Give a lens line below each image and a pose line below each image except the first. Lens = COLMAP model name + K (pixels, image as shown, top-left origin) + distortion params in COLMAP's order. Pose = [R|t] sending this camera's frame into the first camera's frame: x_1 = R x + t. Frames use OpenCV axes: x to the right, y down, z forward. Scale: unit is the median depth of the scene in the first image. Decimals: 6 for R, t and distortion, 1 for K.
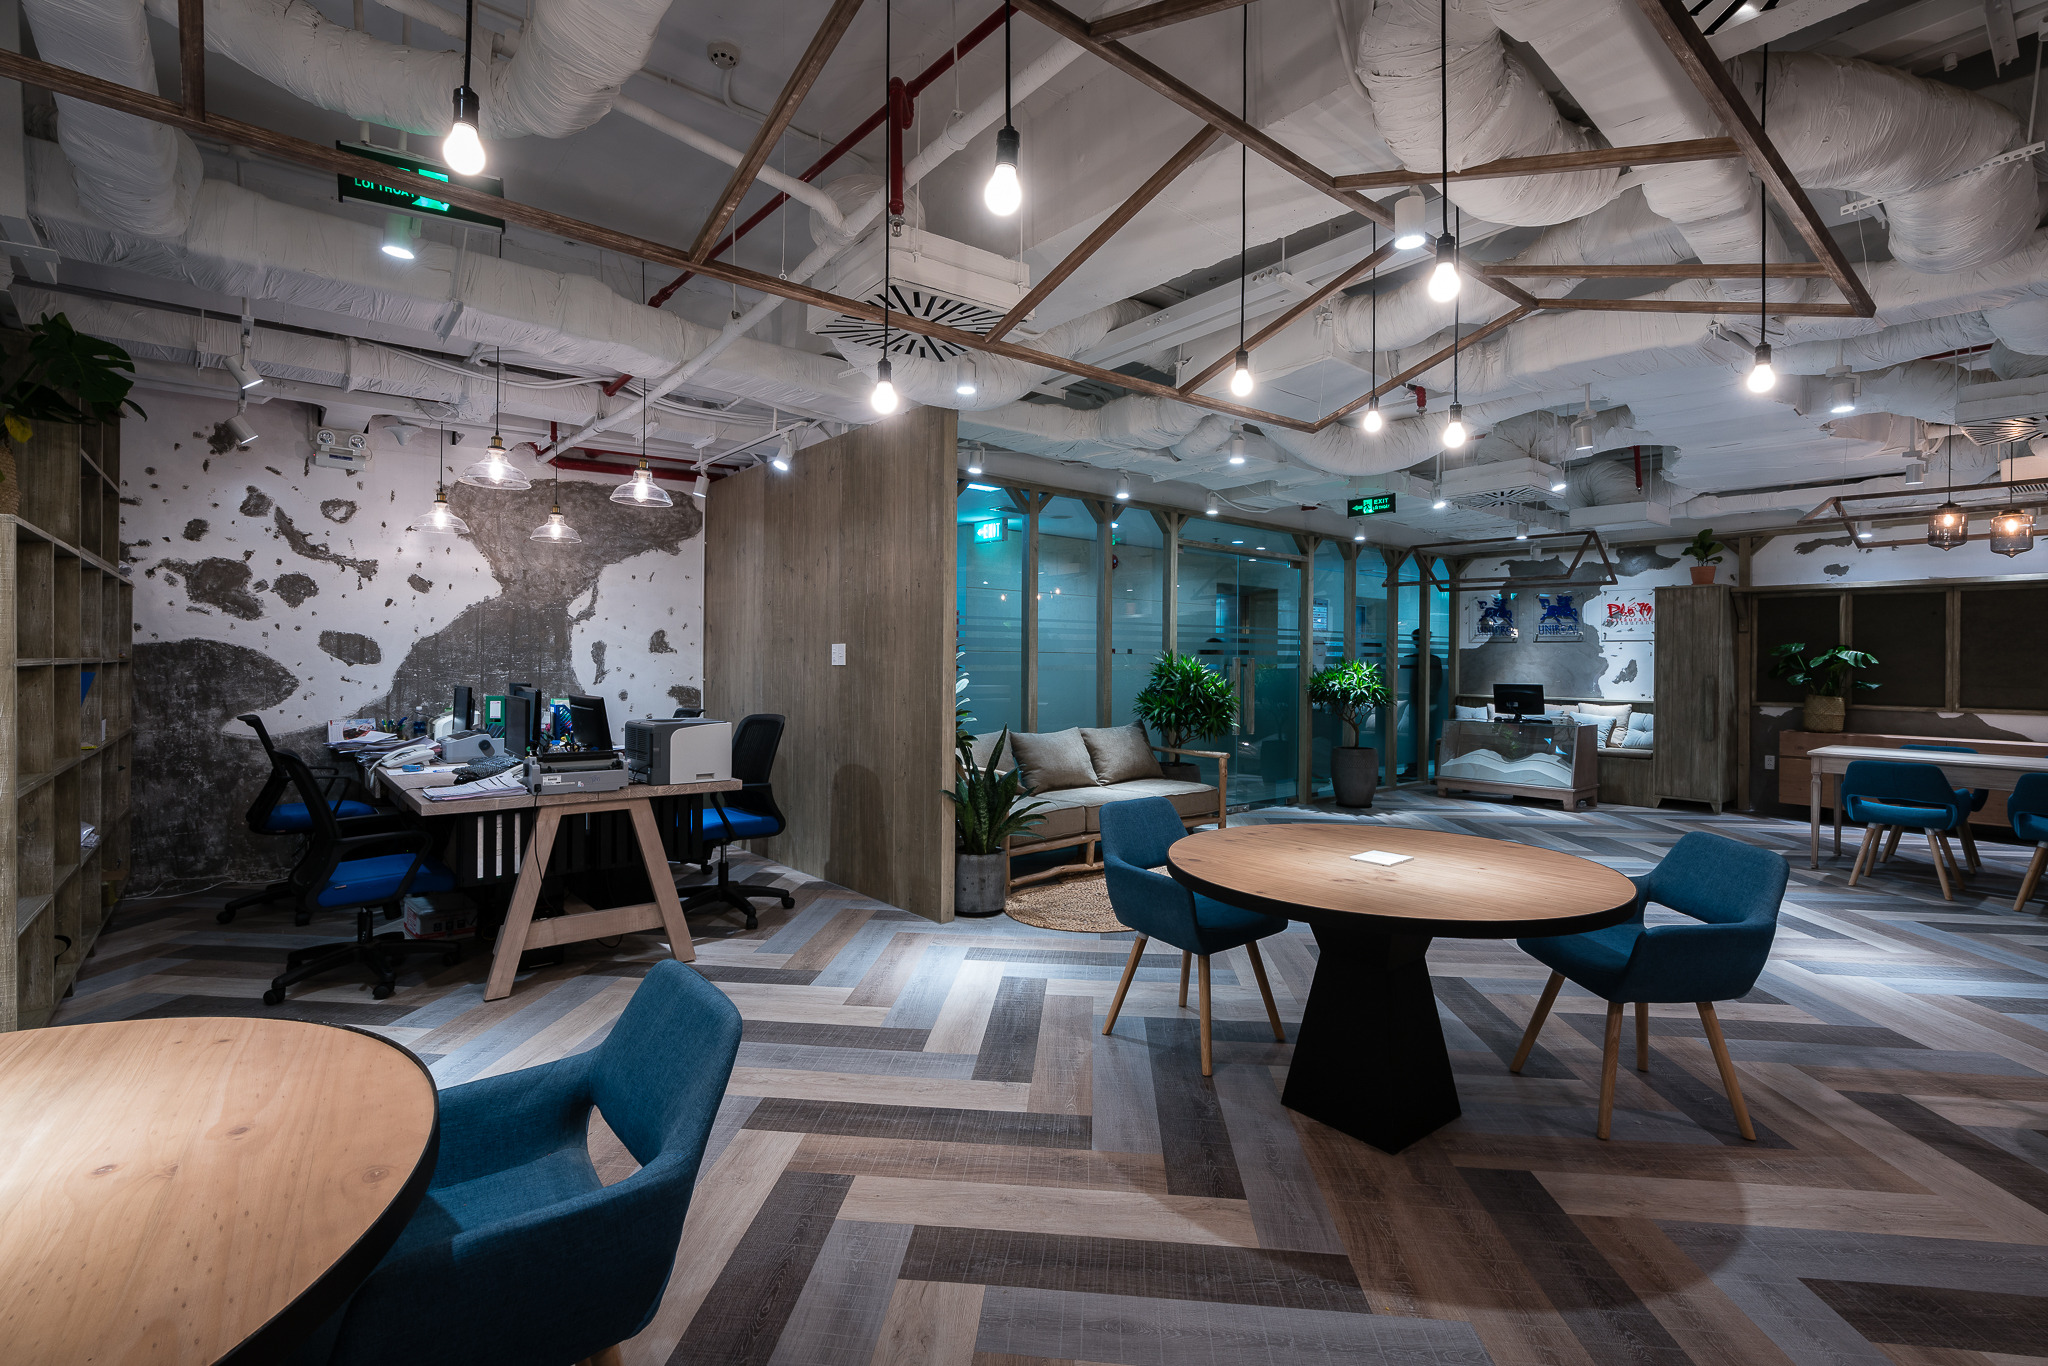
lens RADIAL K [[934.0, 0, 1011.9], [0, 934.0, 659.5], [0, 0, 1]] dist [0.000339, 0.000179]
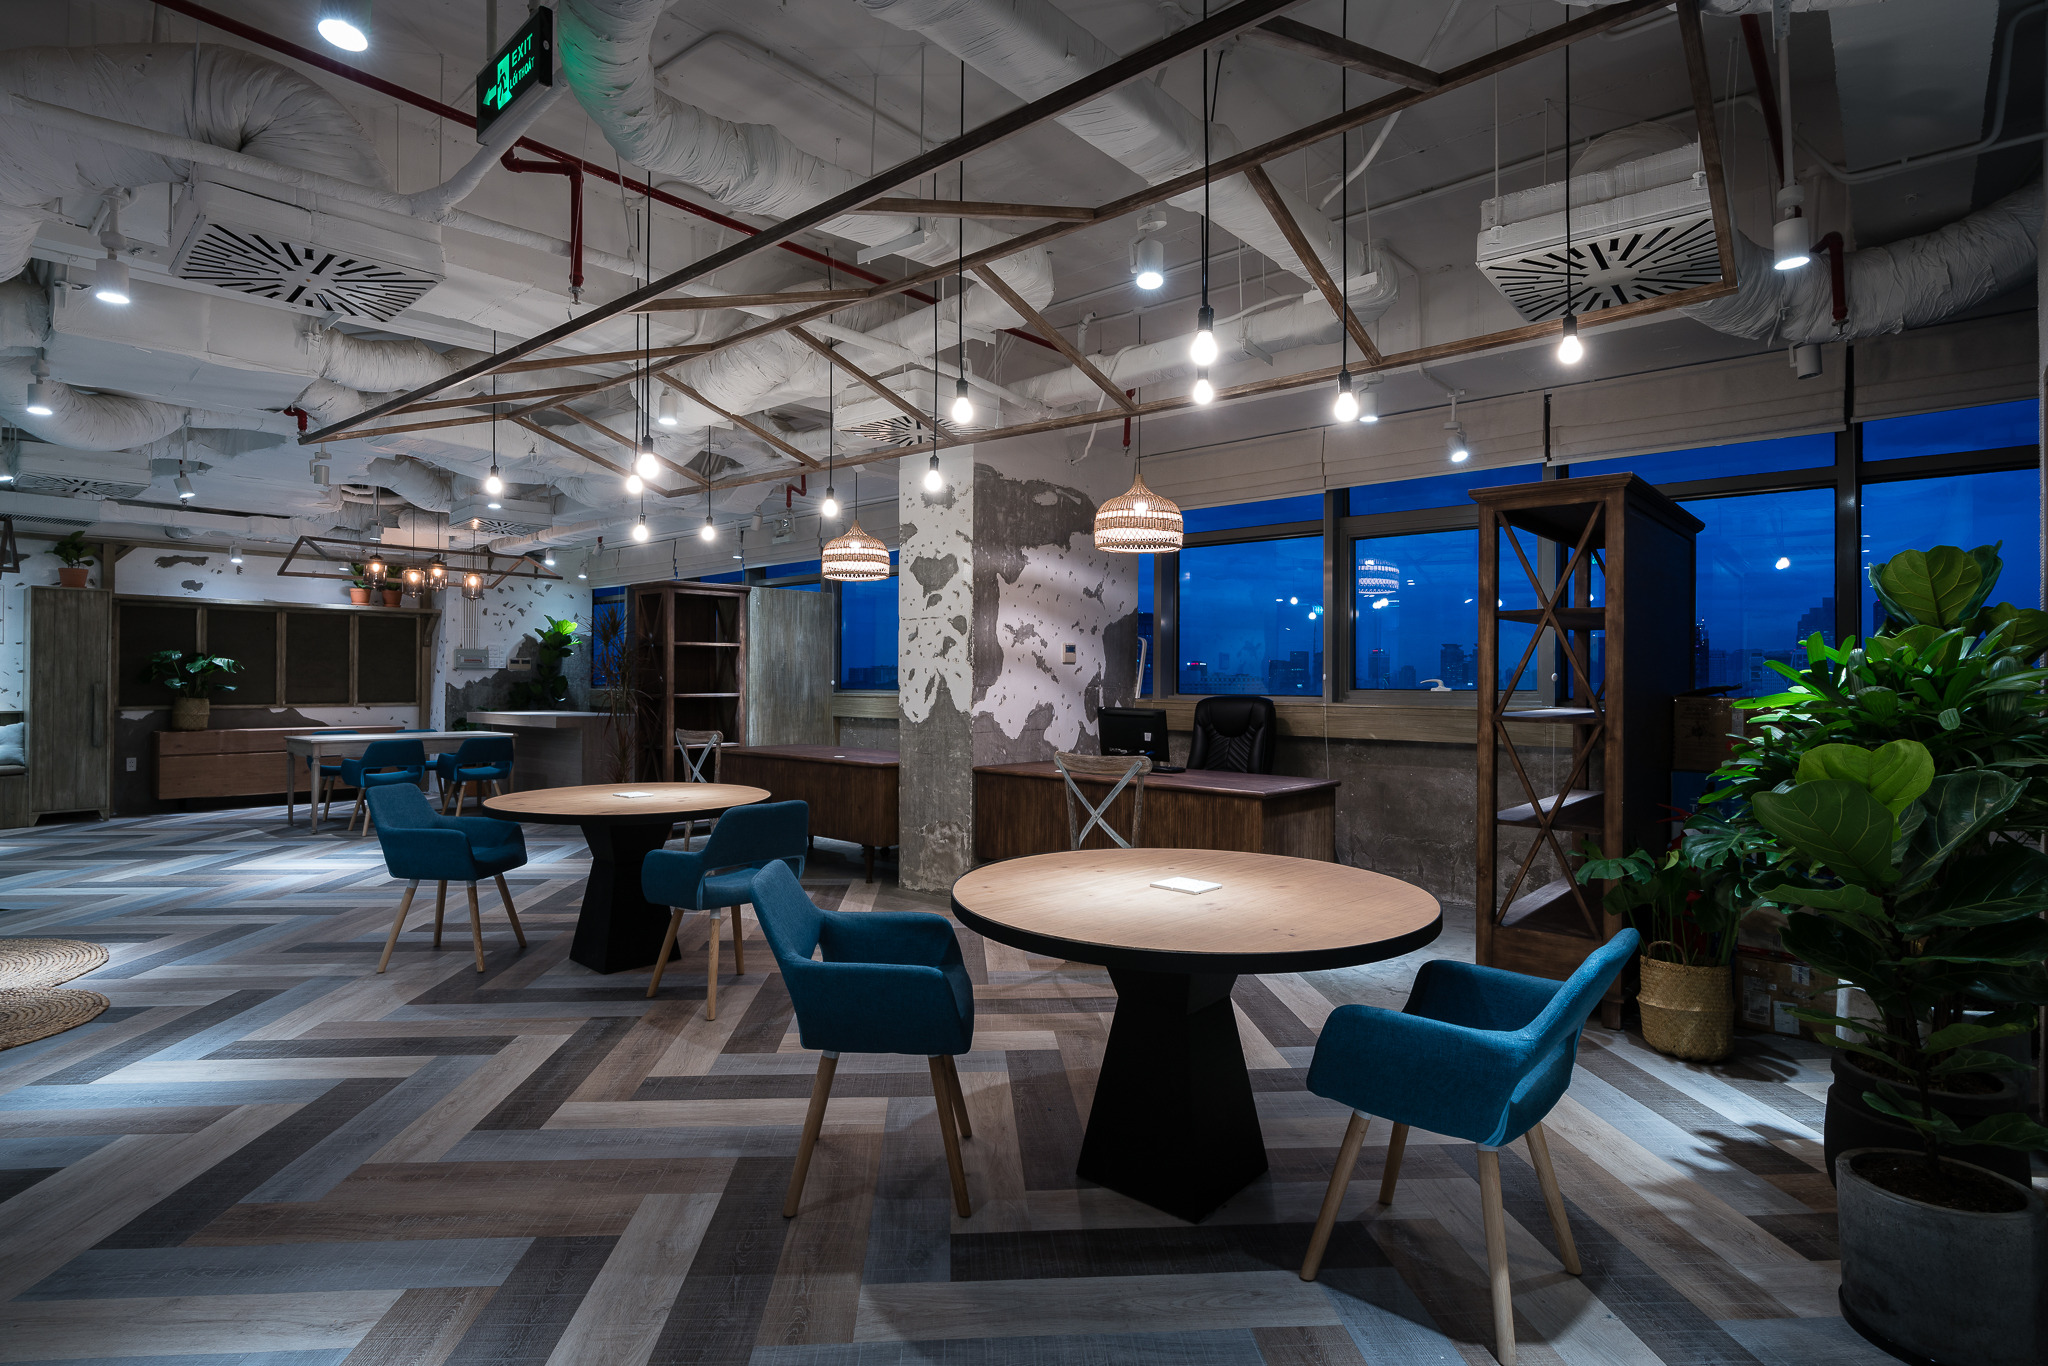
lens RADIAL K [[1018.3, 0, 1017.4], [0, 1018.3, 671.9], [0, 0, 1]] dist [-0.013323, 0.007143]
pose [[-0.154839, -0.002625, 0.987936, -0.447421], [-0.005985, 0.999981, 0.001719, -0.000422], [-0.987922, -0.005646, -0.154851, 0.200685]]
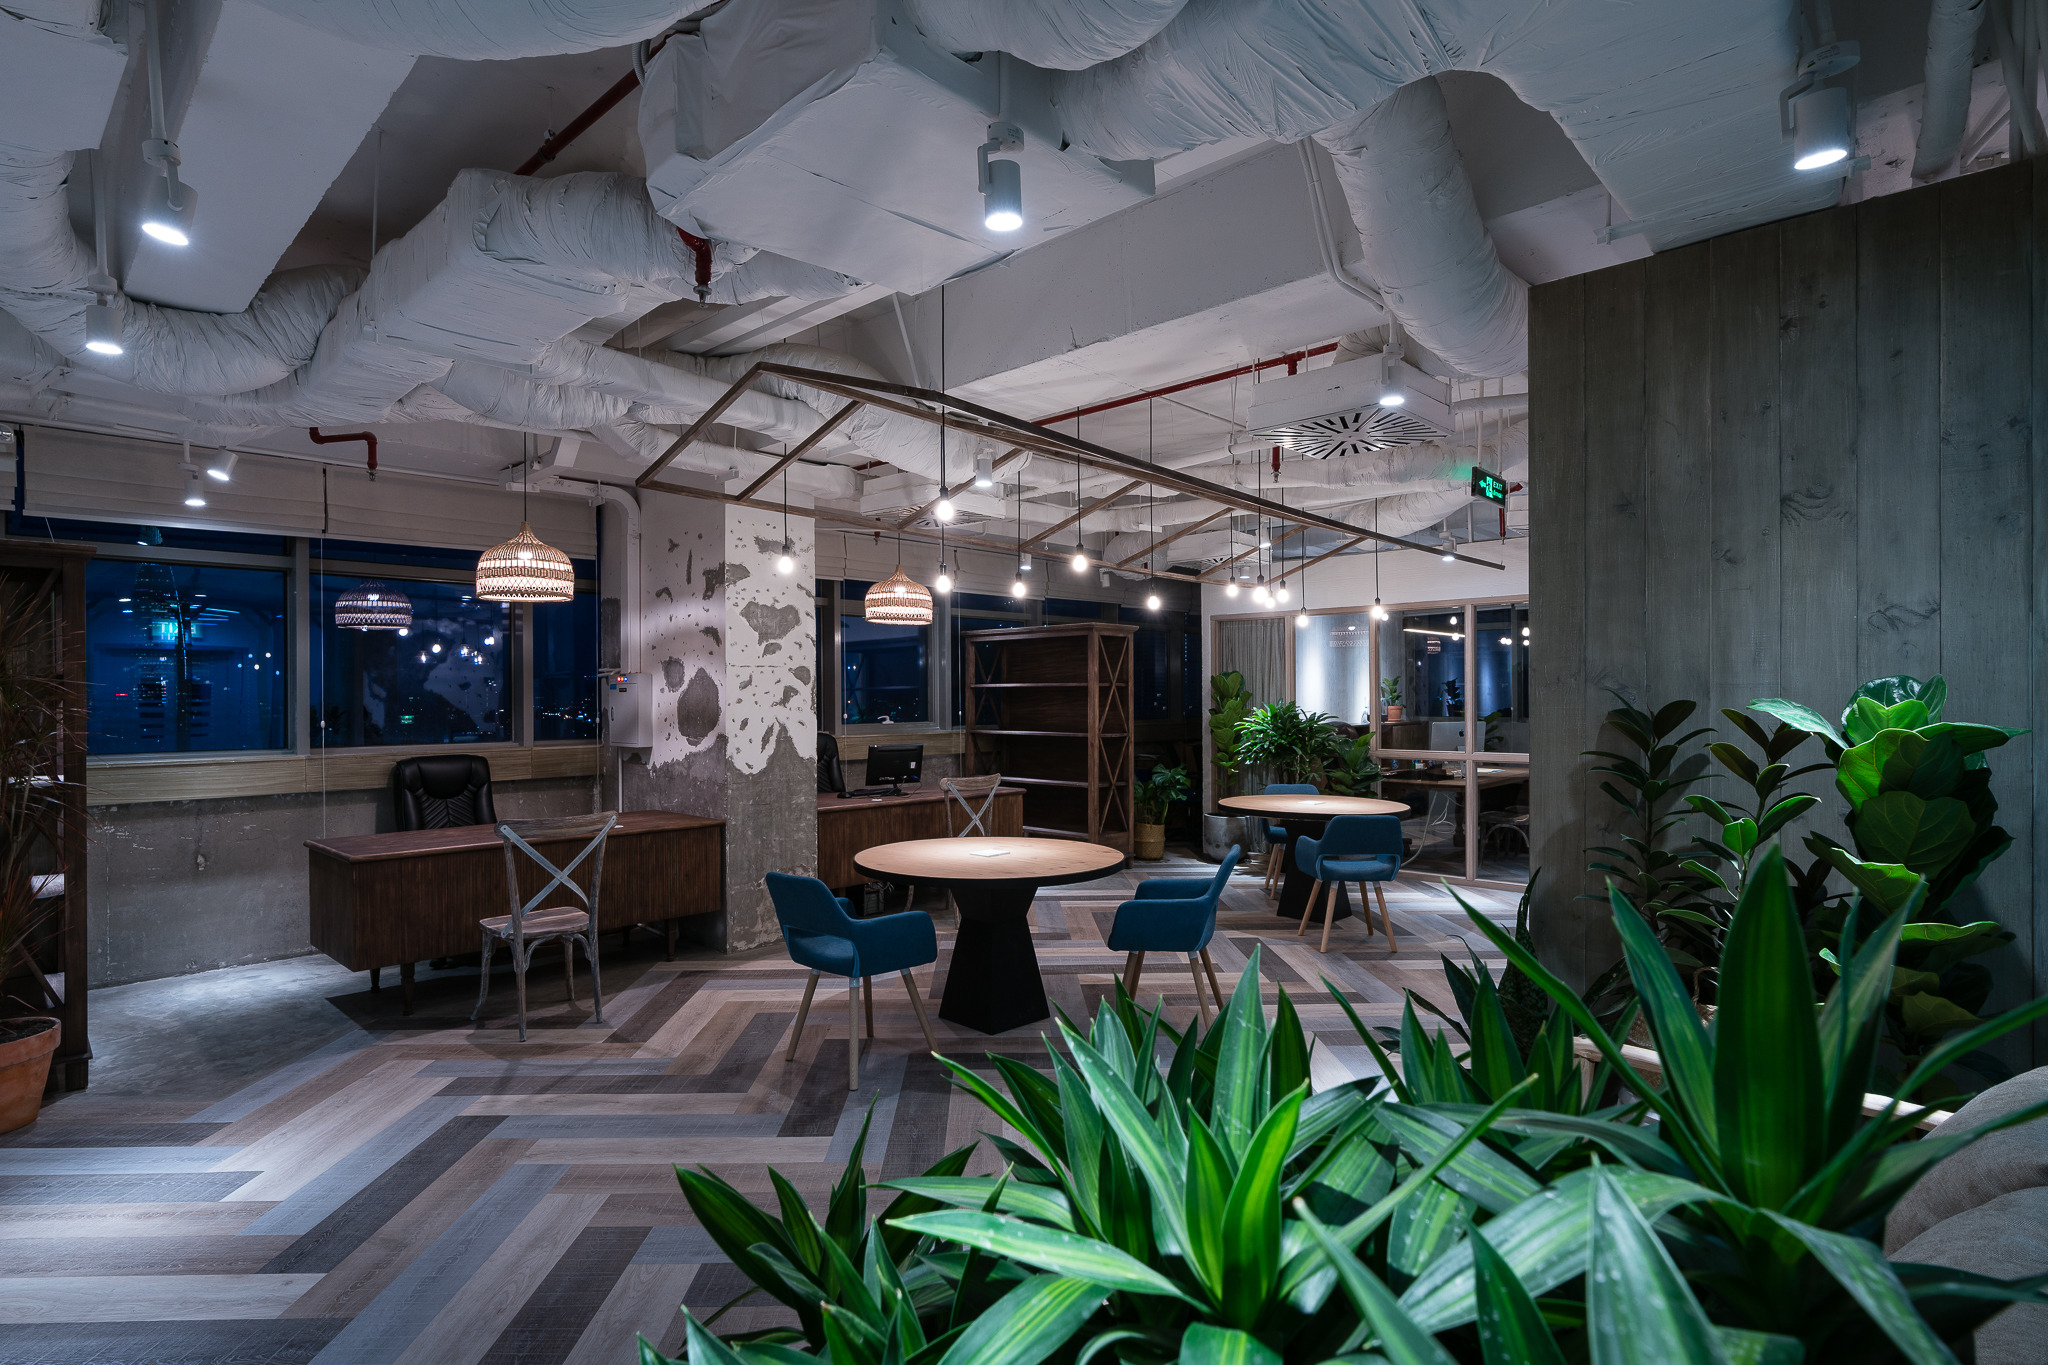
lens RADIAL K [[1015.2, 0, 1017.8], [0, 1015.2, 695.0], [0, 0, 1]] dist [-0.014523, 0.005912]
pose [[-0.993896, -0.003593, -0.110264, 0.169552], [-0.003440, 0.999993, -0.001577, -0.016249], [0.110268, -0.001188, -0.993901, 0.864234]]
